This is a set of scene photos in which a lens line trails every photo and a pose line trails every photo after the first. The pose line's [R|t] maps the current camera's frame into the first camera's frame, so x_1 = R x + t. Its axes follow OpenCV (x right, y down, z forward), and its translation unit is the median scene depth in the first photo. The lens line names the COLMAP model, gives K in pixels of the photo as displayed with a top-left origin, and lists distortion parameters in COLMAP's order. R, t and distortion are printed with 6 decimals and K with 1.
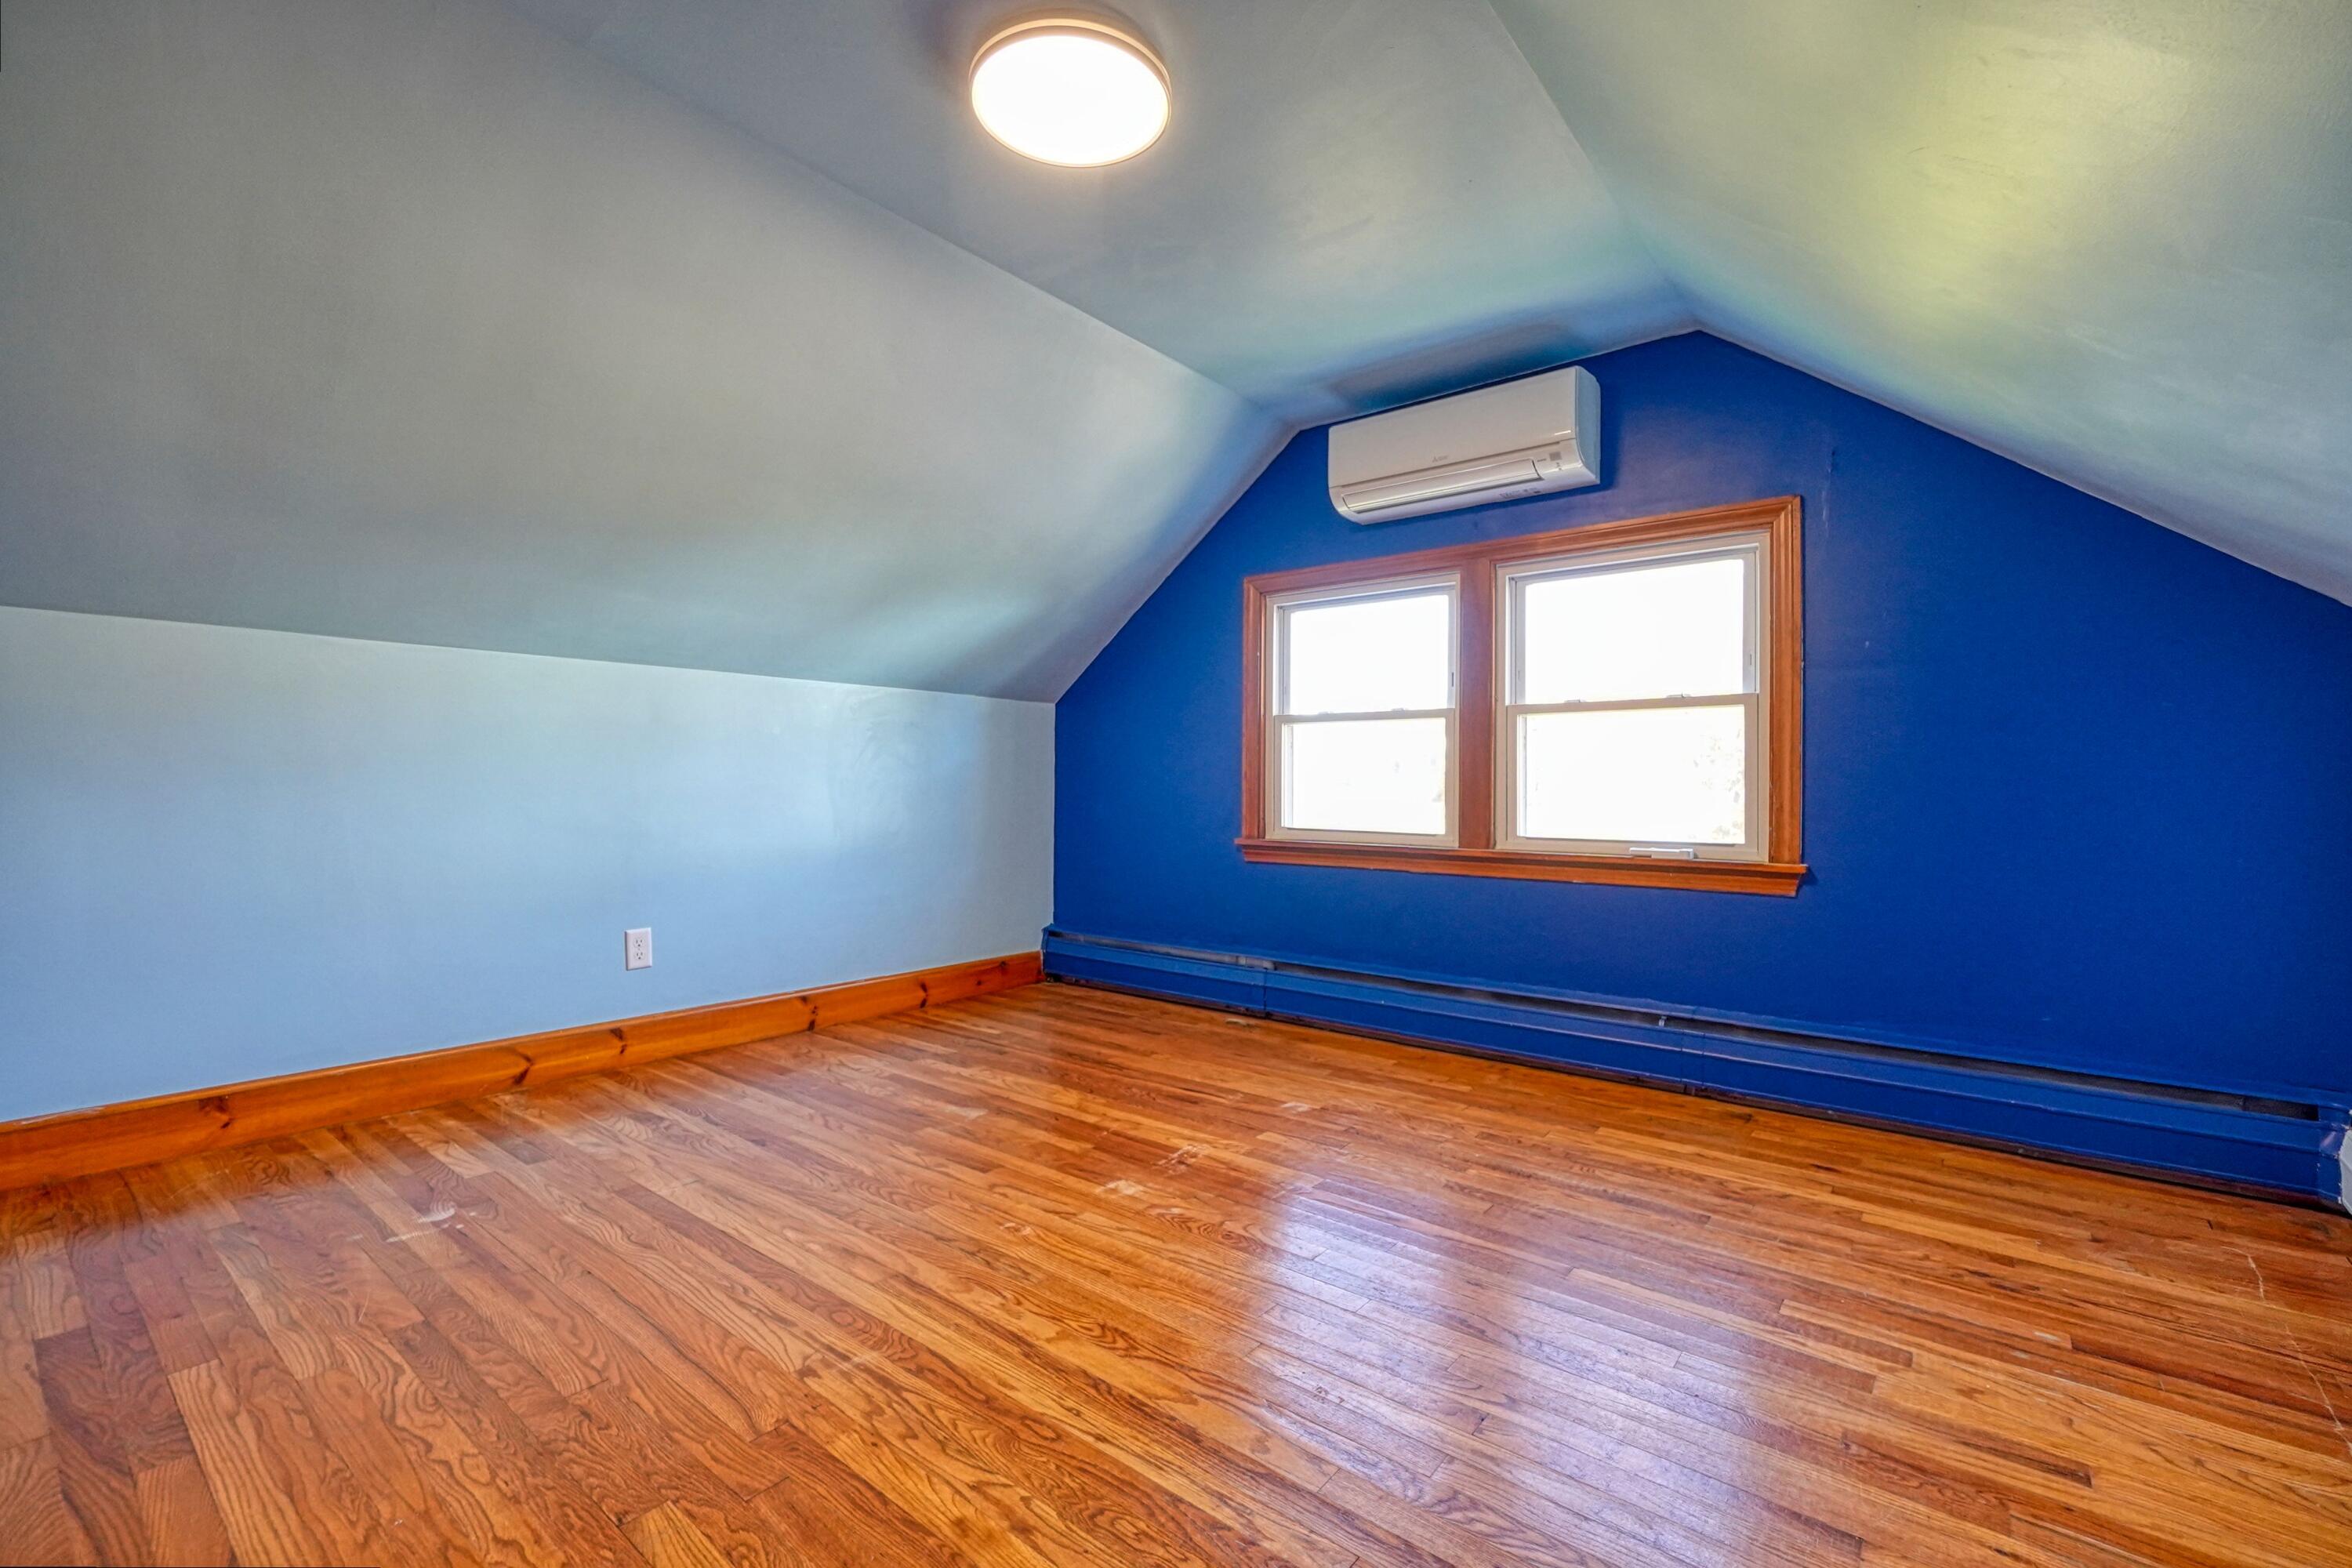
lens RADIAL K [[1018.4, 0, 1180.8], [0, 1018.4, 773.5], [0, 0, 1]] dist [0.022661, 0.000034]
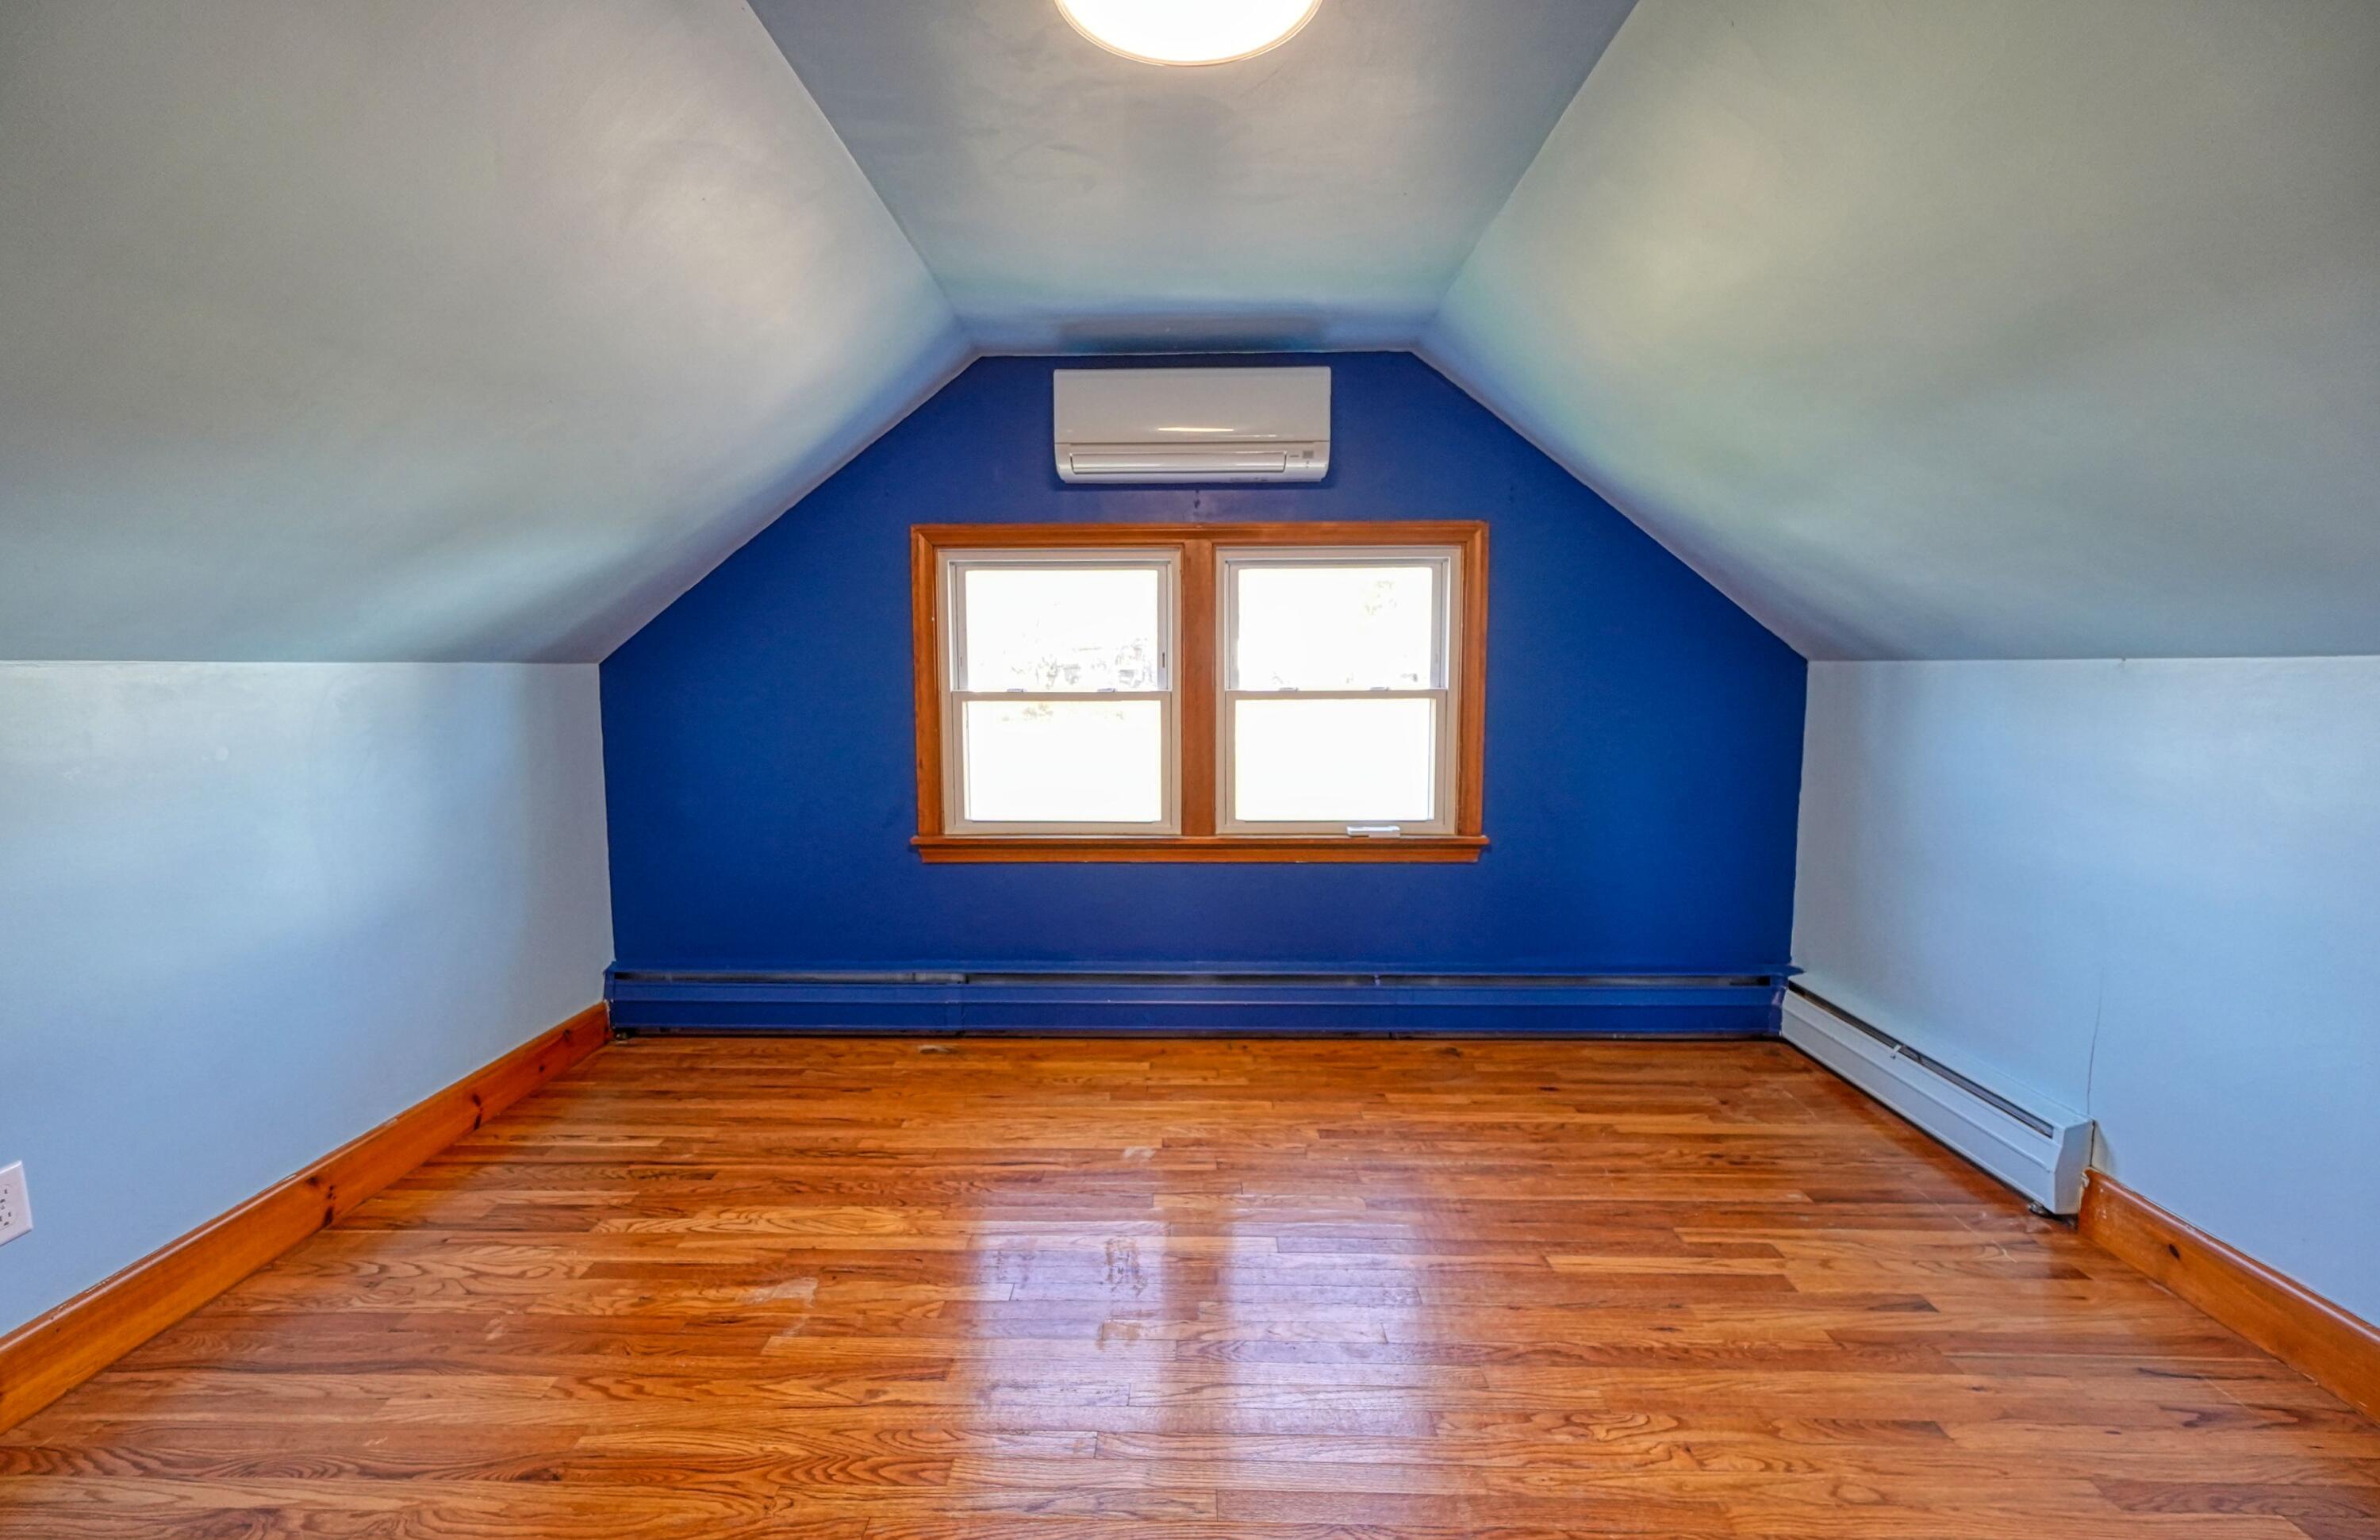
lens RADIAL K [[1035.7, 0, 1190.0], [0, 1035.7, 770.0], [0, 0, 1]] dist [0.000014, 0.005762]
pose [[0.797334, -0.063596, 0.600179, -0.349881], [0.002761, 0.994807, 0.101744, -0.101164], [-0.603532, -0.079467, 0.793369, 0.229795]]
